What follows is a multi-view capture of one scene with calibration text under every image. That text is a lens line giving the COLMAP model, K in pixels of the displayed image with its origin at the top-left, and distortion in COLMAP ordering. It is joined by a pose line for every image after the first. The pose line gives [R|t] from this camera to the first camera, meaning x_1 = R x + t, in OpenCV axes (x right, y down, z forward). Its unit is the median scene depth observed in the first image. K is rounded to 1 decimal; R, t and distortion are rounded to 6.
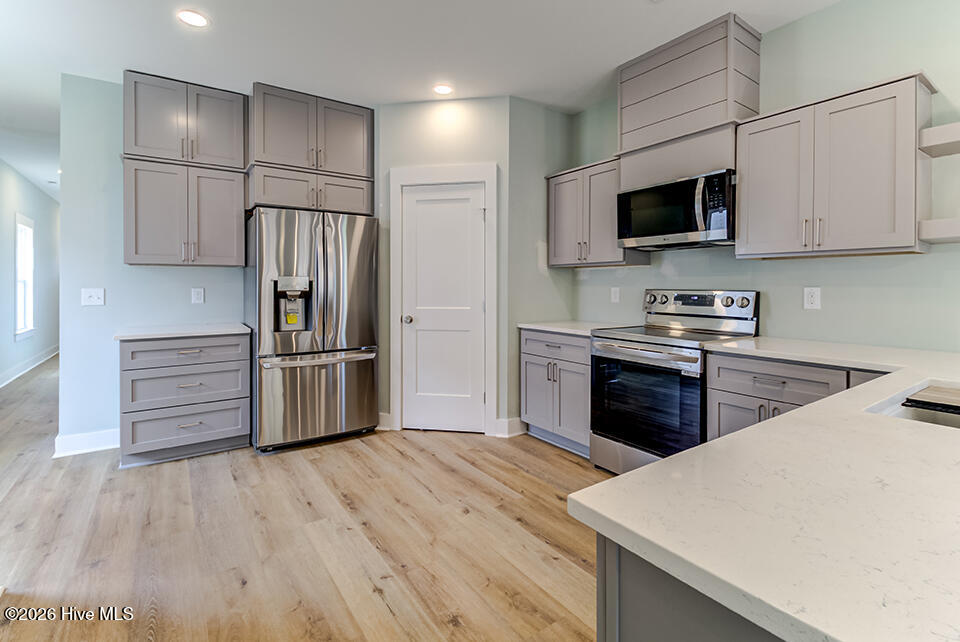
lens RADIAL K [[445.9, 0, 484.8], [0, 445.9, 286.2], [0, 0, 1]] dist [0.001177, -0.000077]
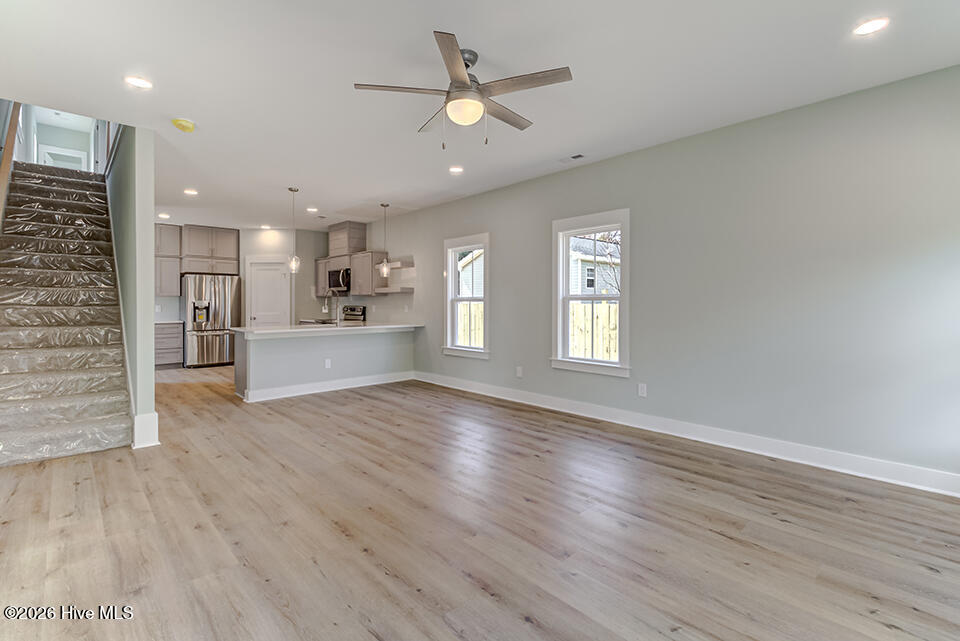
lens RADIAL K [[445.4, 0, 477.7], [0, 445.4, 301.0], [0, 0, 1]] dist [0.020965, 0.000217]
pose [[0.990588, 0.001923, 0.136866, 0.791187], [-0.000841, 0.999968, -0.007961, -0.001141], [-0.136877, 0.007771, 0.990558, -1.777651]]
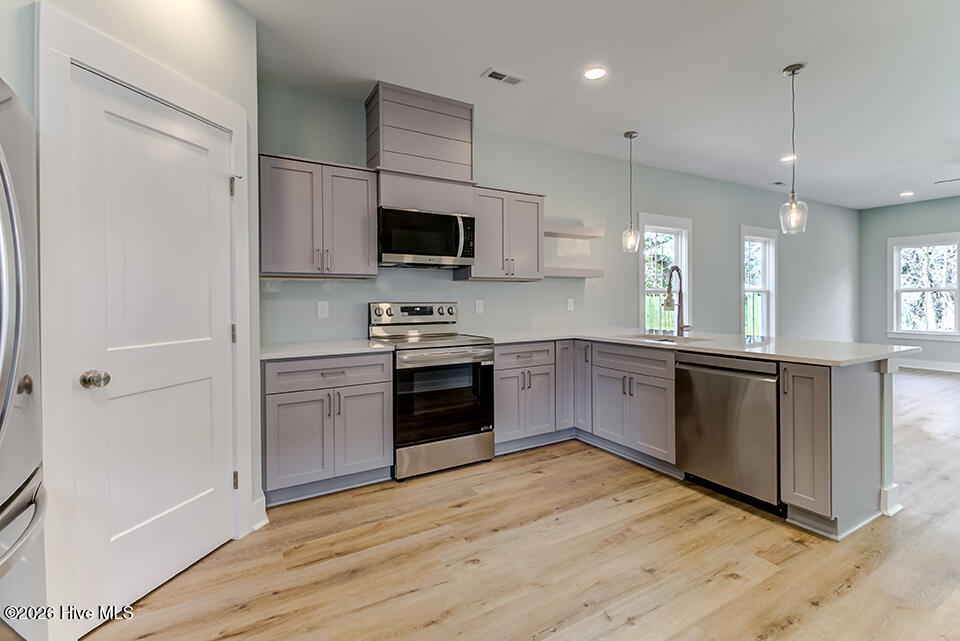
lens RADIAL K [[445.4, 0, 477.7], [0, 445.4, 301.0], [0, 0, 1]] dist [0.020965, 0.000217]
pose [[0.080625, -0.007170, 0.996719, -0.651277], [0.007216, 0.999952, 0.006609, -0.002236], [-0.996718, 0.006660, 0.080673, 0.666825]]
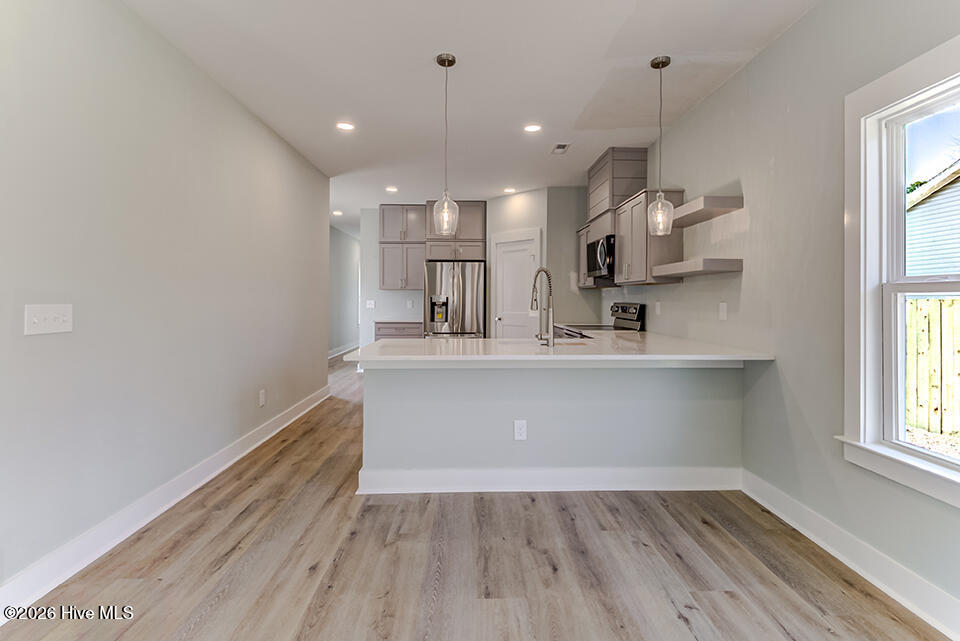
lens RADIAL K [[445.4, 0, 477.7], [0, 445.4, 301.0], [0, 0, 1]] dist [0.020965, 0.000217]
pose [[0.829433, 0.006753, -0.558566, 0.841943], [-0.007327, 0.999972, 0.001209, 0.001777], [0.558559, 0.003090, 0.829459, -0.579738]]
